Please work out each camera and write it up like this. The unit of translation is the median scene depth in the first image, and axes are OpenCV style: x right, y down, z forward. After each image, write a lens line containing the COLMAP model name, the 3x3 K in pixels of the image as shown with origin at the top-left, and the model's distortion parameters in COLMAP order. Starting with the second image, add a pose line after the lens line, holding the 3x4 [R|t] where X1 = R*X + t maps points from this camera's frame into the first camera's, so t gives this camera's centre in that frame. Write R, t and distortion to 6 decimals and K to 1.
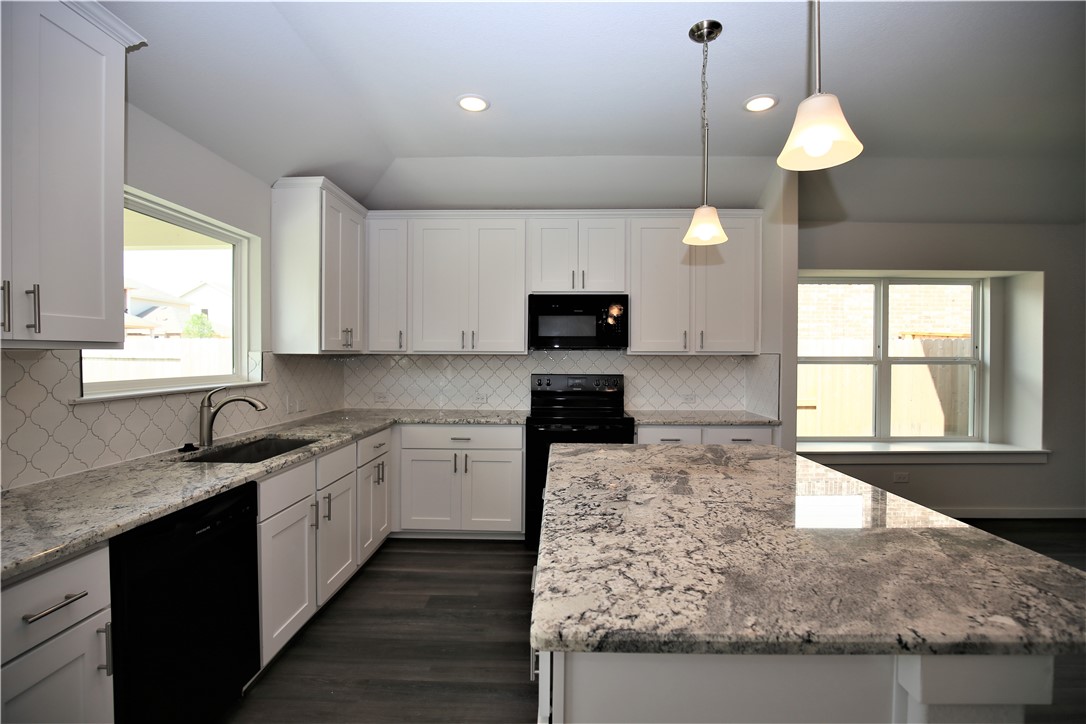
lens RADIAL K [[500.9, 0, 541.0], [0, 500.9, 361.4], [0, 0, 1]] dist [-0.032819, 0.003084]
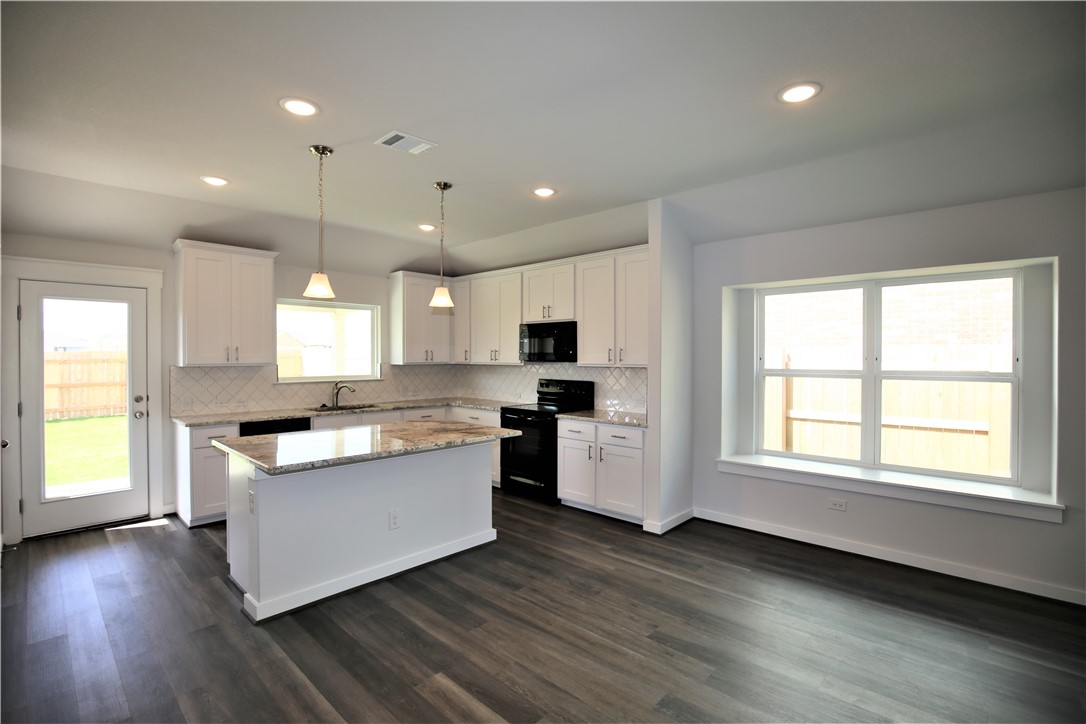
lens RADIAL K [[500.9, 0, 545.4], [0, 500.9, 362.4], [0, 0, 1]] dist [-0.032819, 0.003084]
pose [[0.744941, 0.005083, -0.667111, 0.994320], [-0.006586, 0.999978, 0.000265, -0.023474], [0.667098, 0.004196, 0.744958, -0.041728]]
